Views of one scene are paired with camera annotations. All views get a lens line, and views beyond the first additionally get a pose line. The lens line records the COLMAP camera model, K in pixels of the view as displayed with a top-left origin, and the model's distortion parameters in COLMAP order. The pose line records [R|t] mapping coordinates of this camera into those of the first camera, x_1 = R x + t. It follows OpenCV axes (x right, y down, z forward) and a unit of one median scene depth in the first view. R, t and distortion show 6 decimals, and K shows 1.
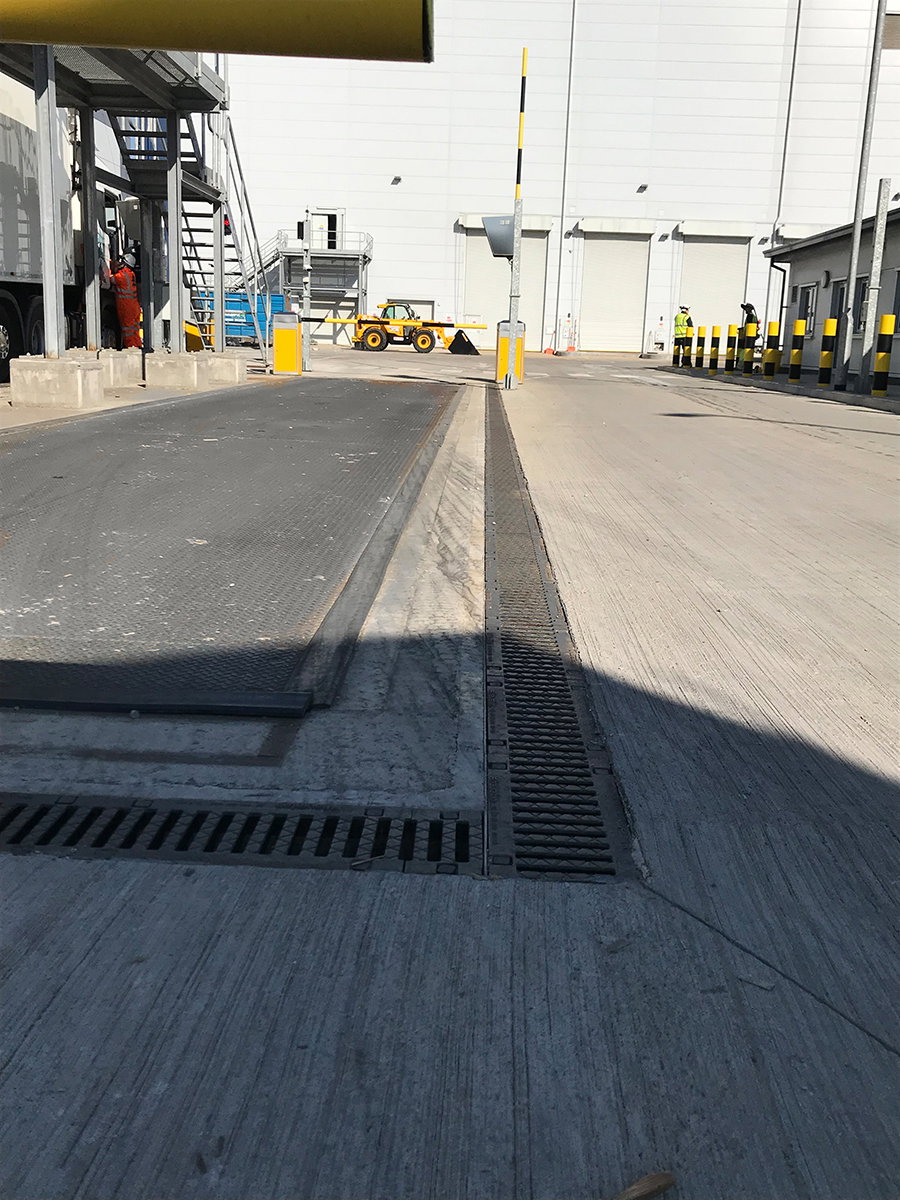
lens RADIAL K [[1133.9, 0, 450.0], [0, 1133.9, 600.0], [0, 0, 1]] dist [0.017912, -0.010914]
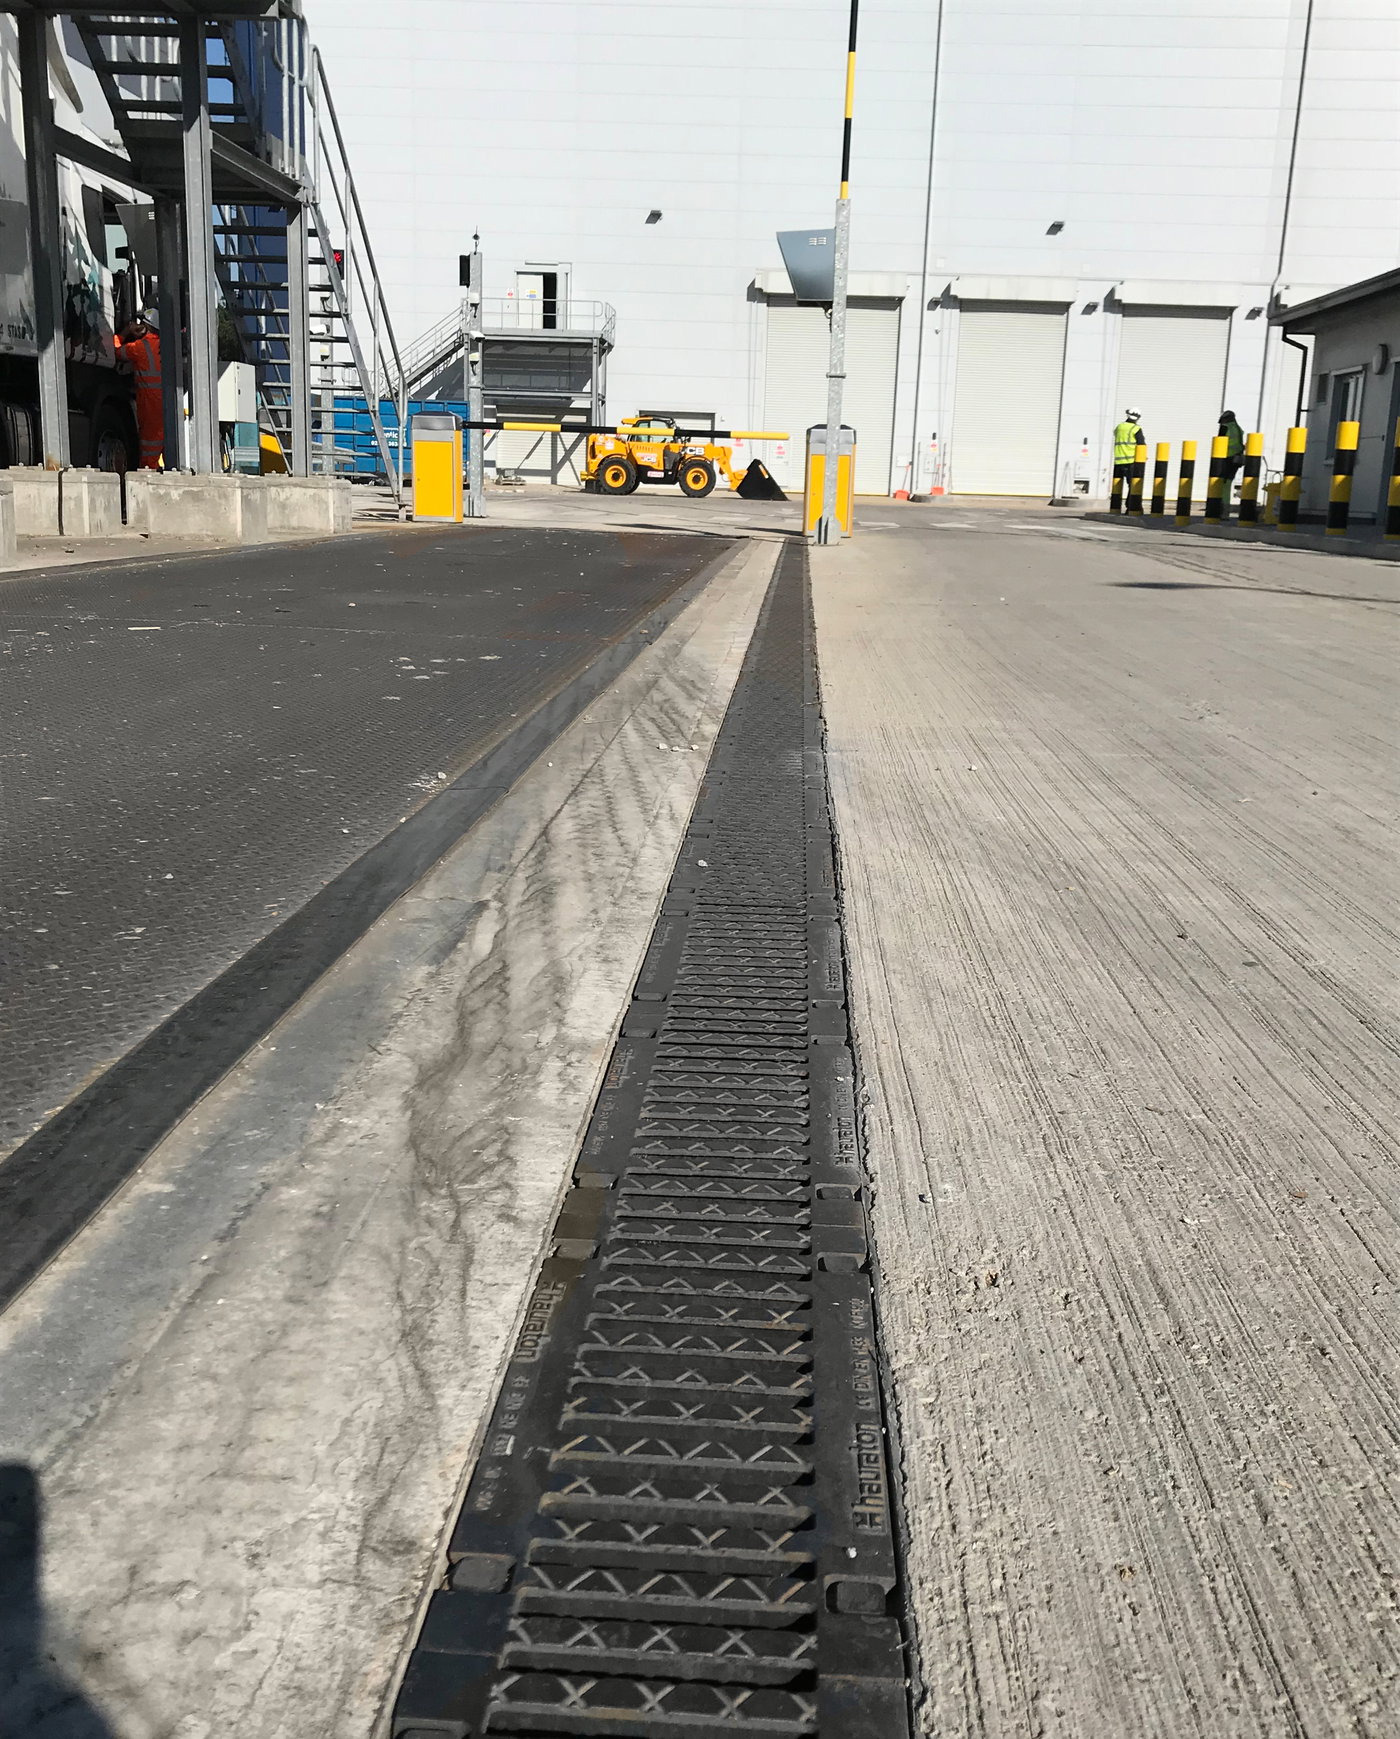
lens RADIAL K [[1772.3, 0, 705.6], [0, 1772.3, 930.0], [0, 0, 1]] dist [-0.002960, 0.008629]
pose [[0.999745, 0.004351, -0.022166, 0.007631], [-0.003870, 0.999756, 0.021728, -0.008836], [0.022255, -0.021637, 0.999518, 0.070779]]
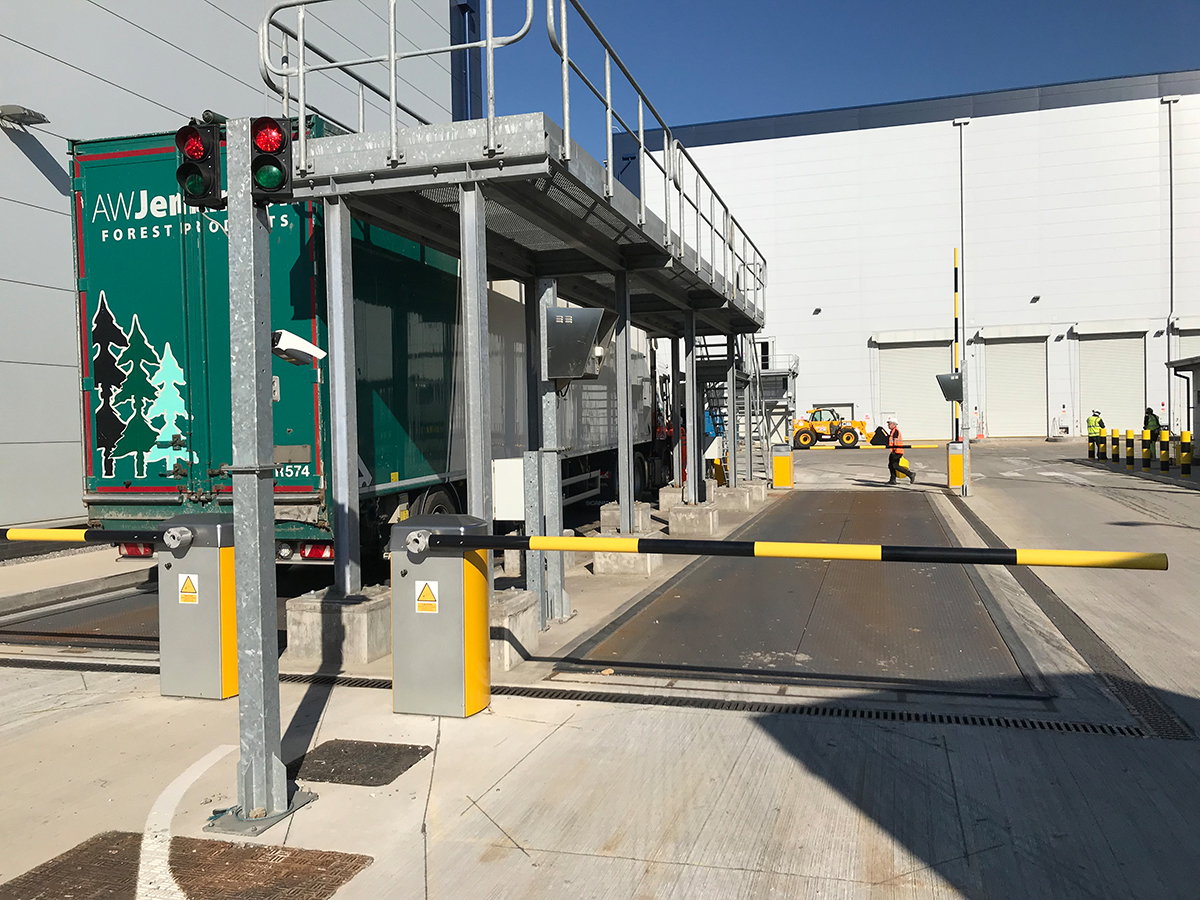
lens RADIAL K [[997.6, 0, 573.3], [0, 997.6, 451.1], [0, 0, 1]] dist [-0.003302, 0.057168]
pose [[0.962308, -0.050238, -0.267283, -0.041532], [-0.005069, 0.979307, -0.202319, 0.000312], [0.271916, 0.196048, 0.942139, -0.131316]]
